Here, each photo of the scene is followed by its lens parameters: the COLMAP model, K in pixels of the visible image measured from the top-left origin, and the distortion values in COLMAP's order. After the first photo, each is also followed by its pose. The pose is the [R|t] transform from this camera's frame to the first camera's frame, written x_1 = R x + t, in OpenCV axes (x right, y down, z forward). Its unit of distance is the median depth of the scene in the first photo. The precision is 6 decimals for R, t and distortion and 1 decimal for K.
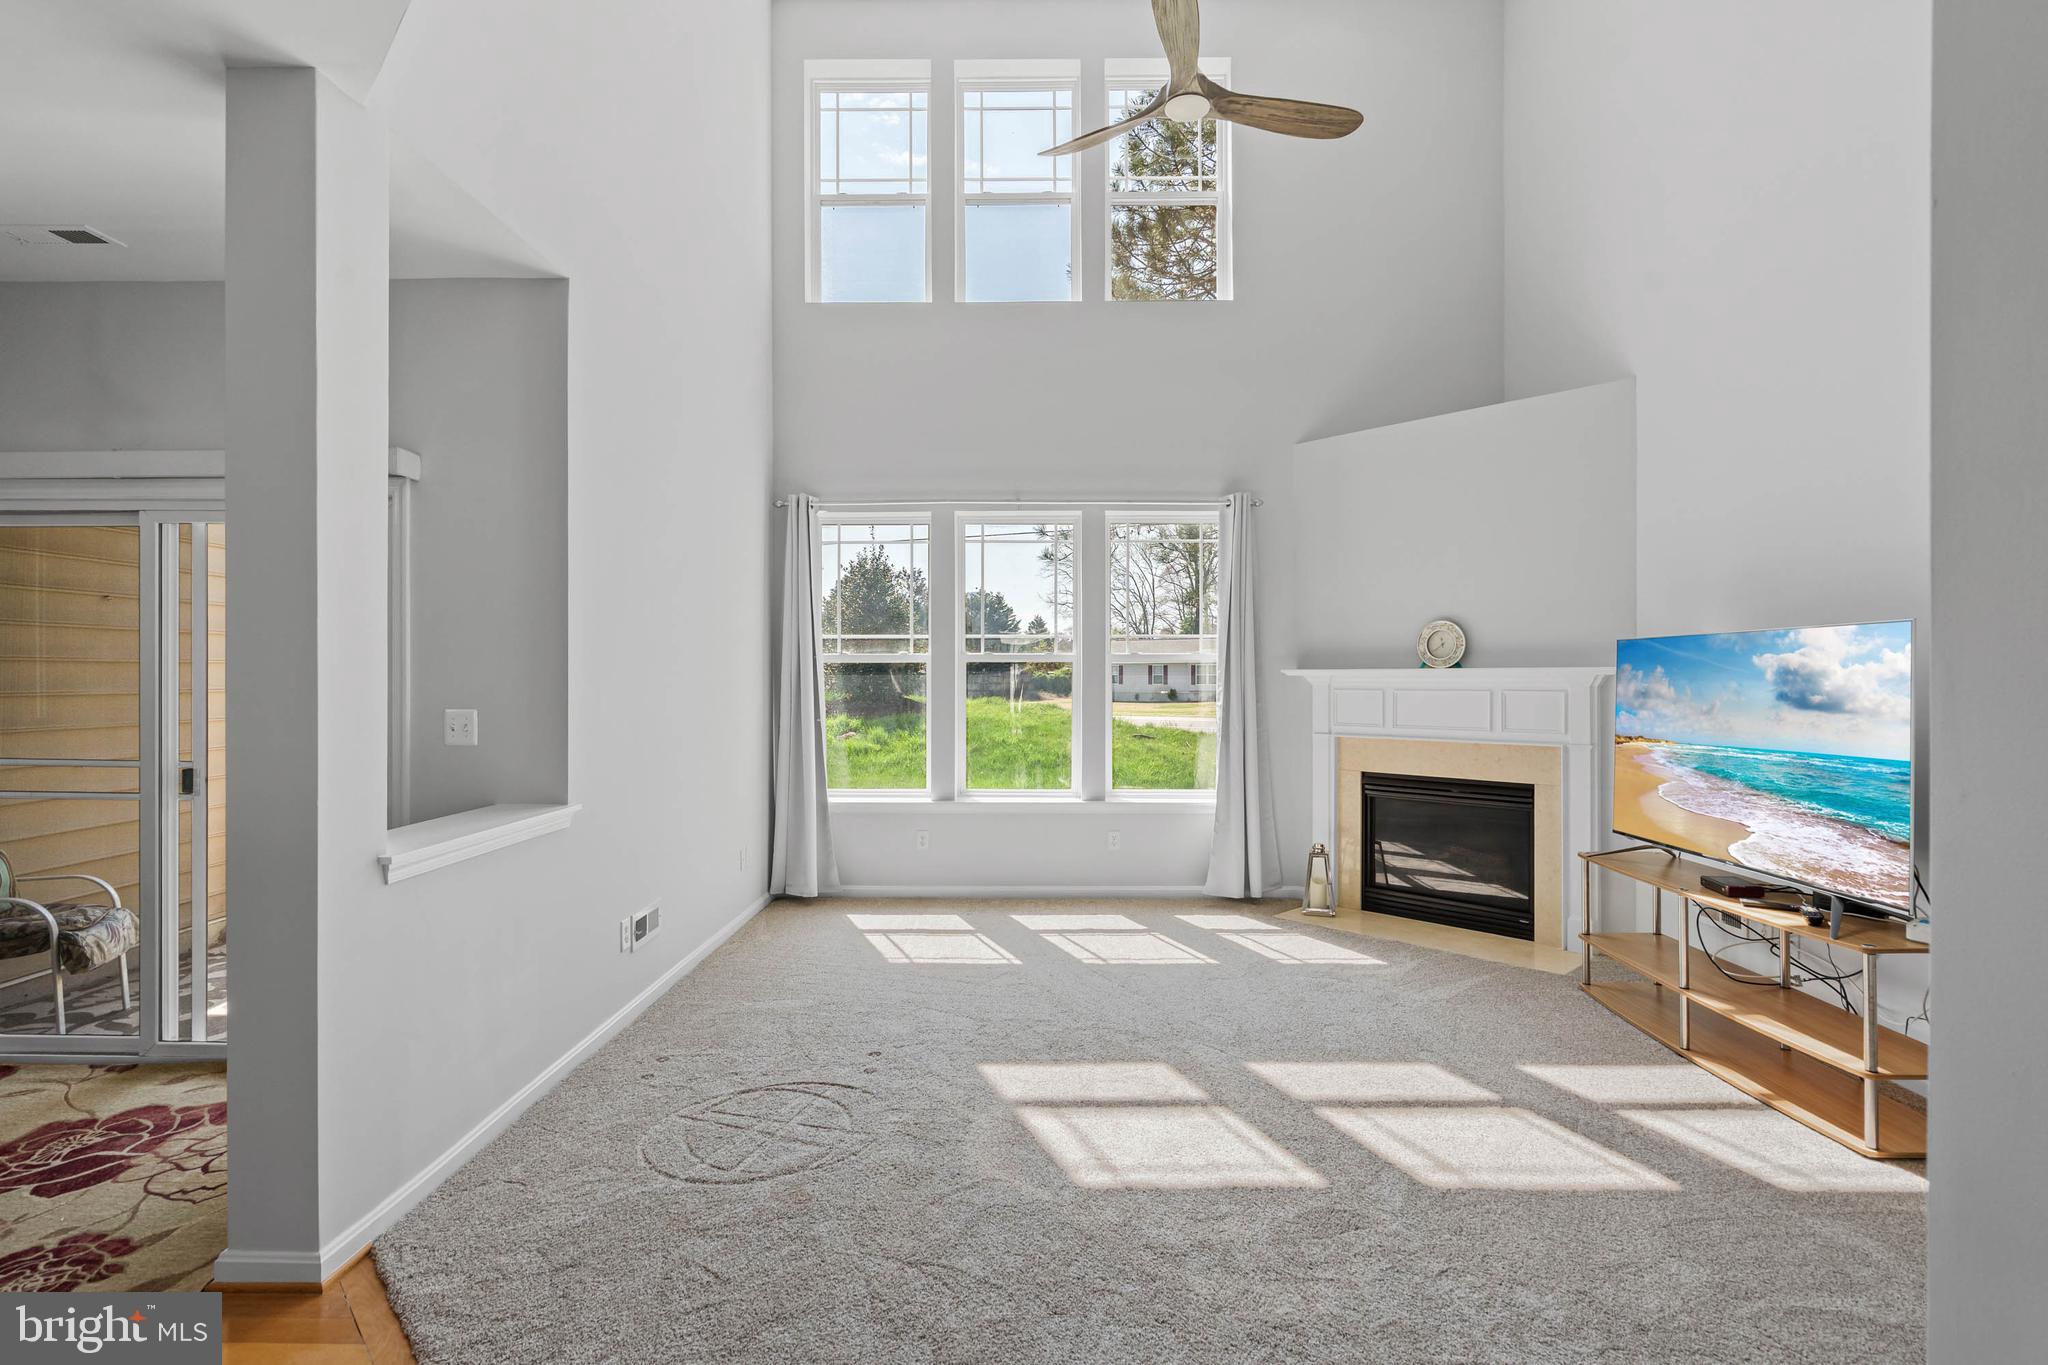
lens RADIAL K [[979.5, 0, 1030.6], [0, 979.5, 678.0], [0, 0, 1]] dist [-0.001686, -0.000377]
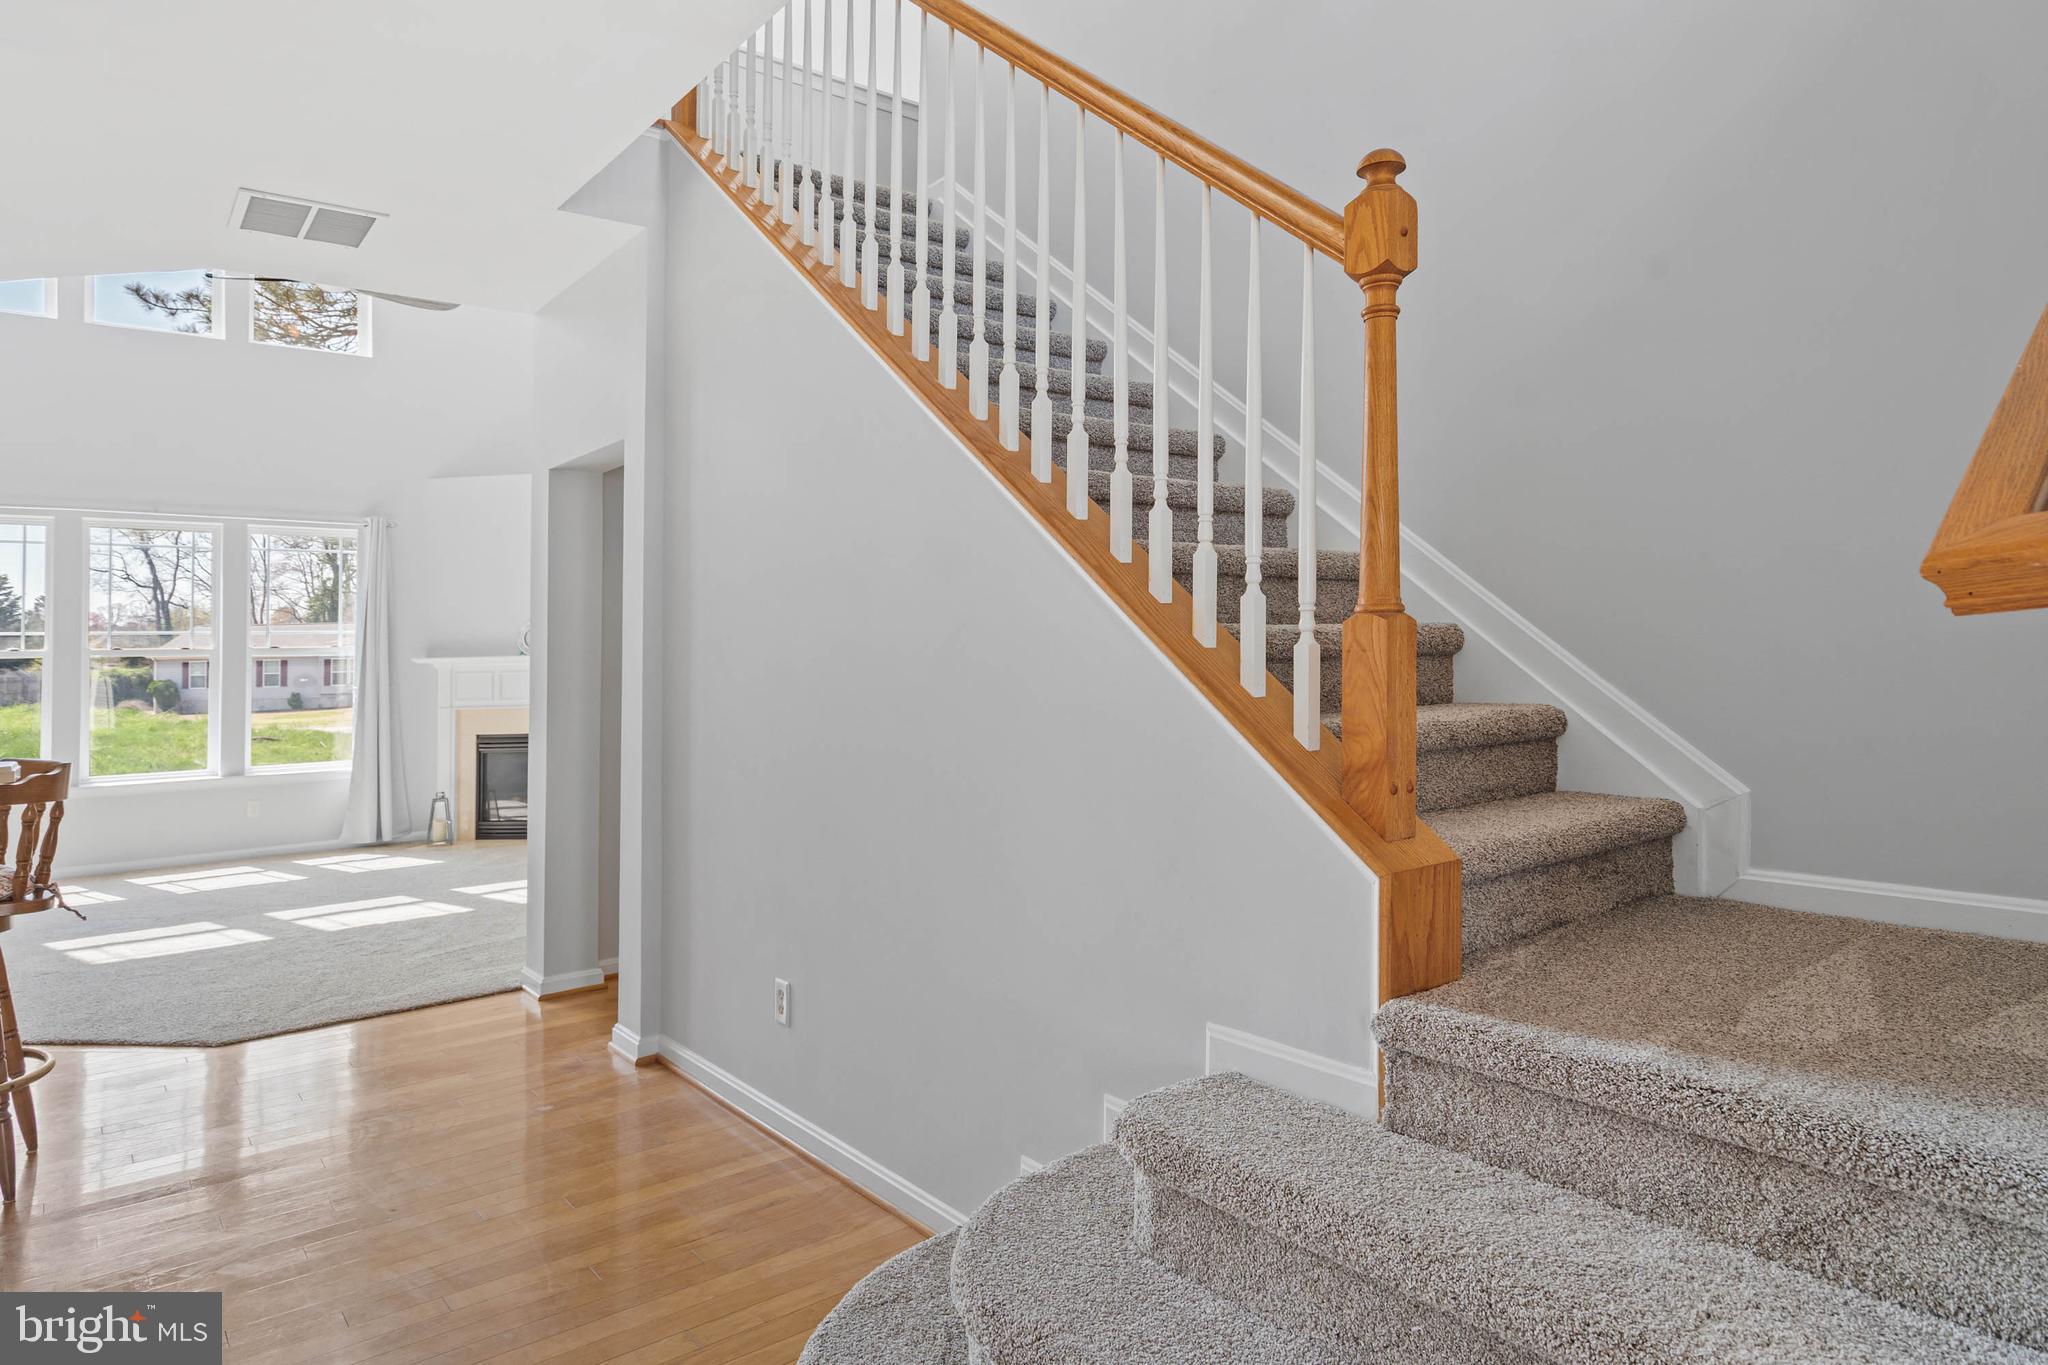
lens RADIAL K [[1207.4, 0, 1027.7], [0, 1207.4, 584.4], [0, 0, 1]] dist [0.002627, -0.000010]
pose [[0.771681, 0.021331, 0.635652, -0.124261], [0.024263, 0.997723, -0.062936, 0.013506], [-0.635547, 0.063989, 0.769406, -0.716774]]
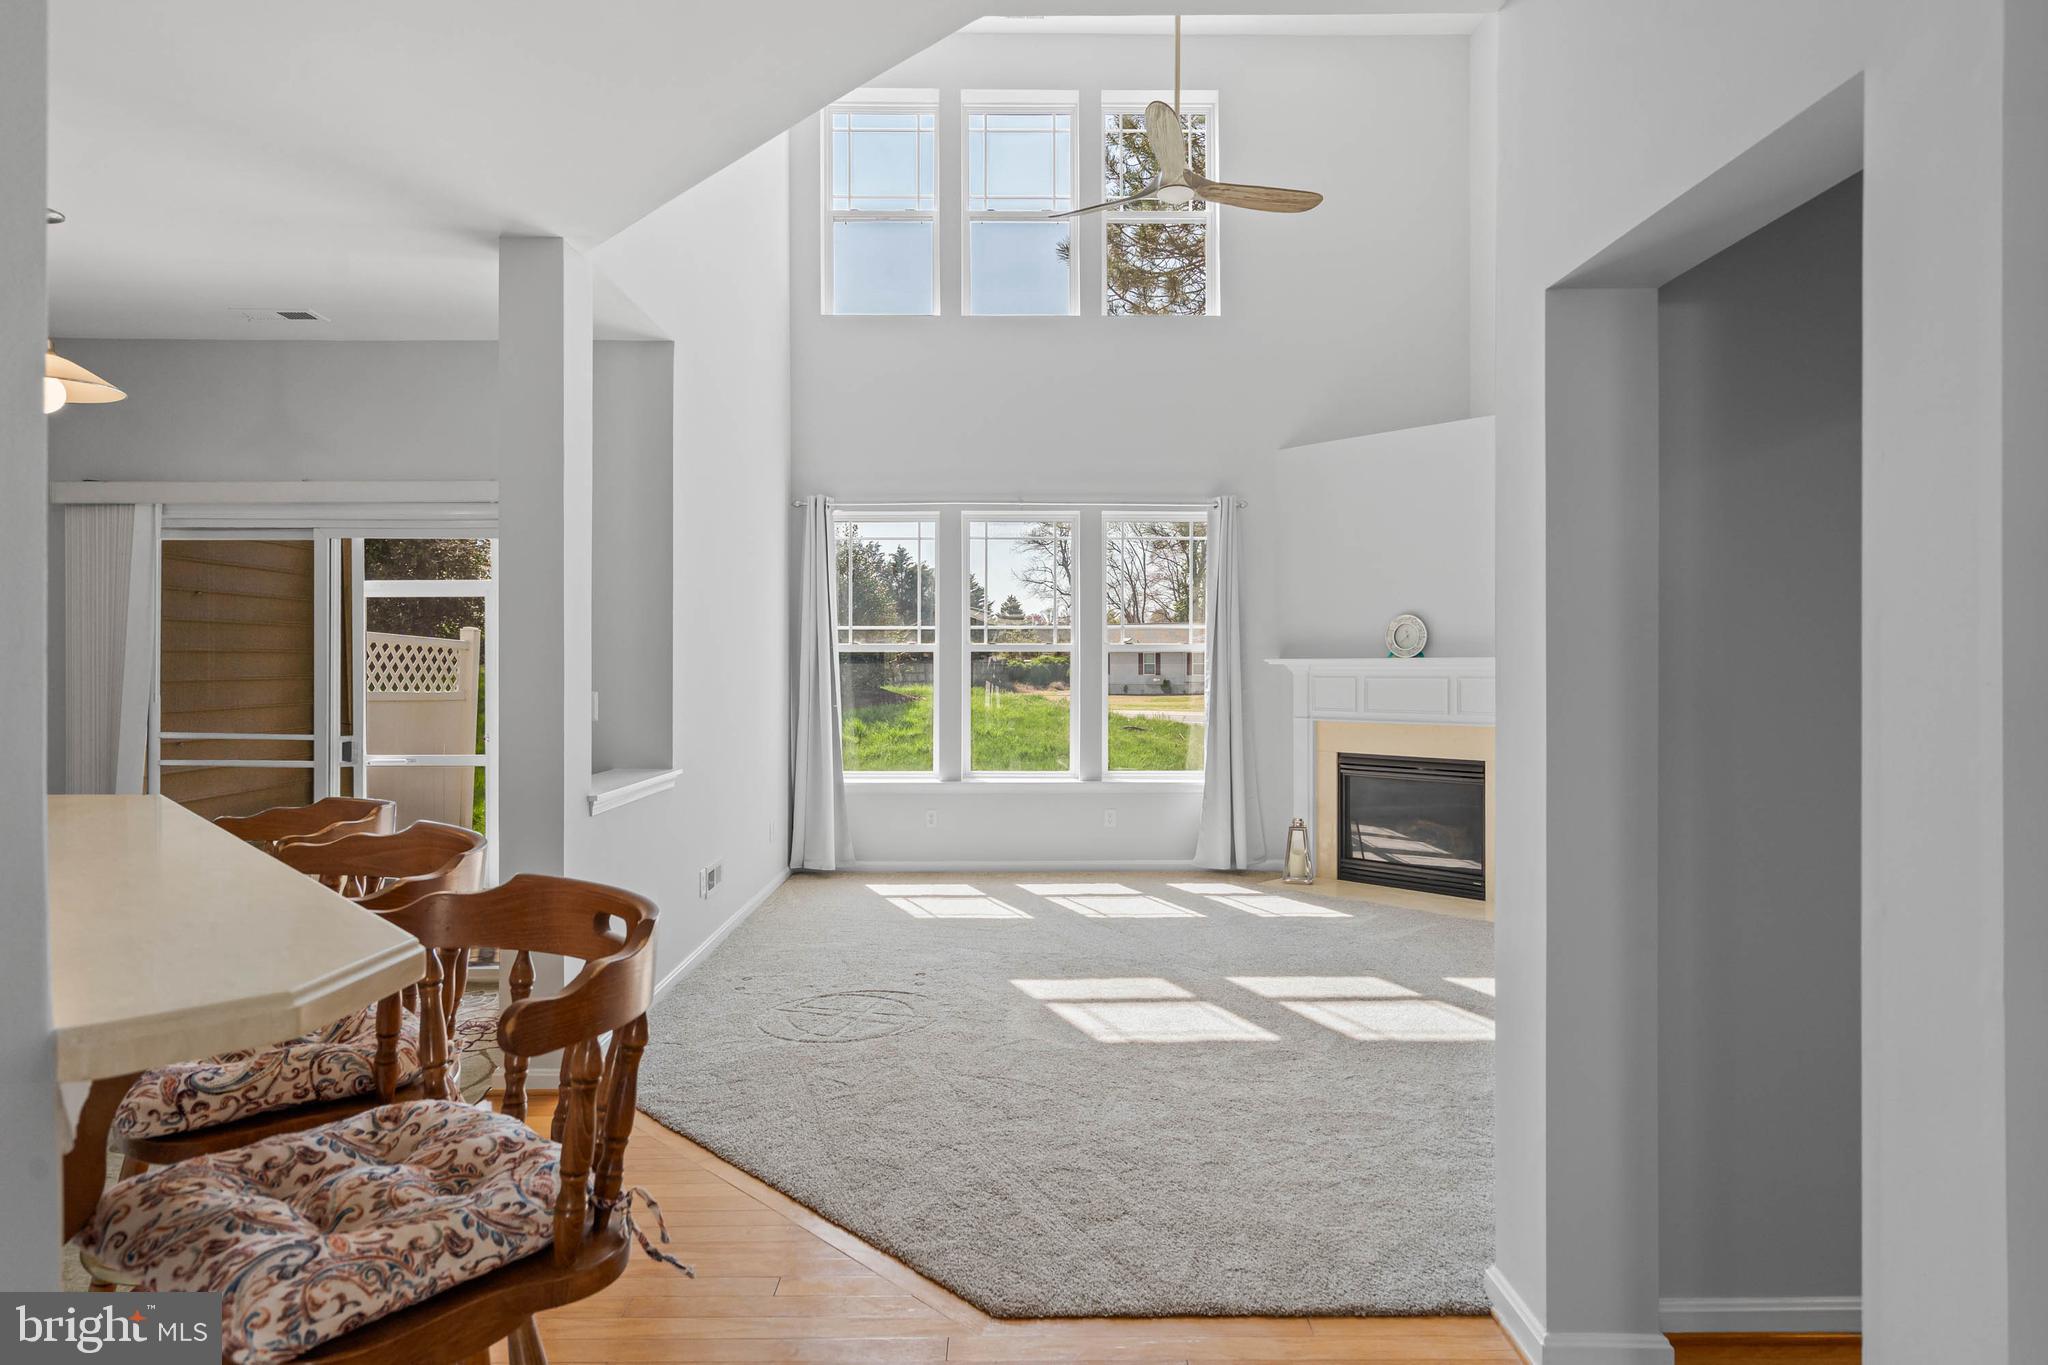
lens RADIAL K [[1139.9, 0, 1025.6], [0, 1139.9, 661.4], [0, 0, 1]] dist [0.001955, 0.000232]
pose [[0.999774, 0.000320, 0.021274, -0.034784], [-0.000200, 0.999984, -0.005667, 0.001310], [-0.021275, 0.005661, 0.999758, -0.254250]]
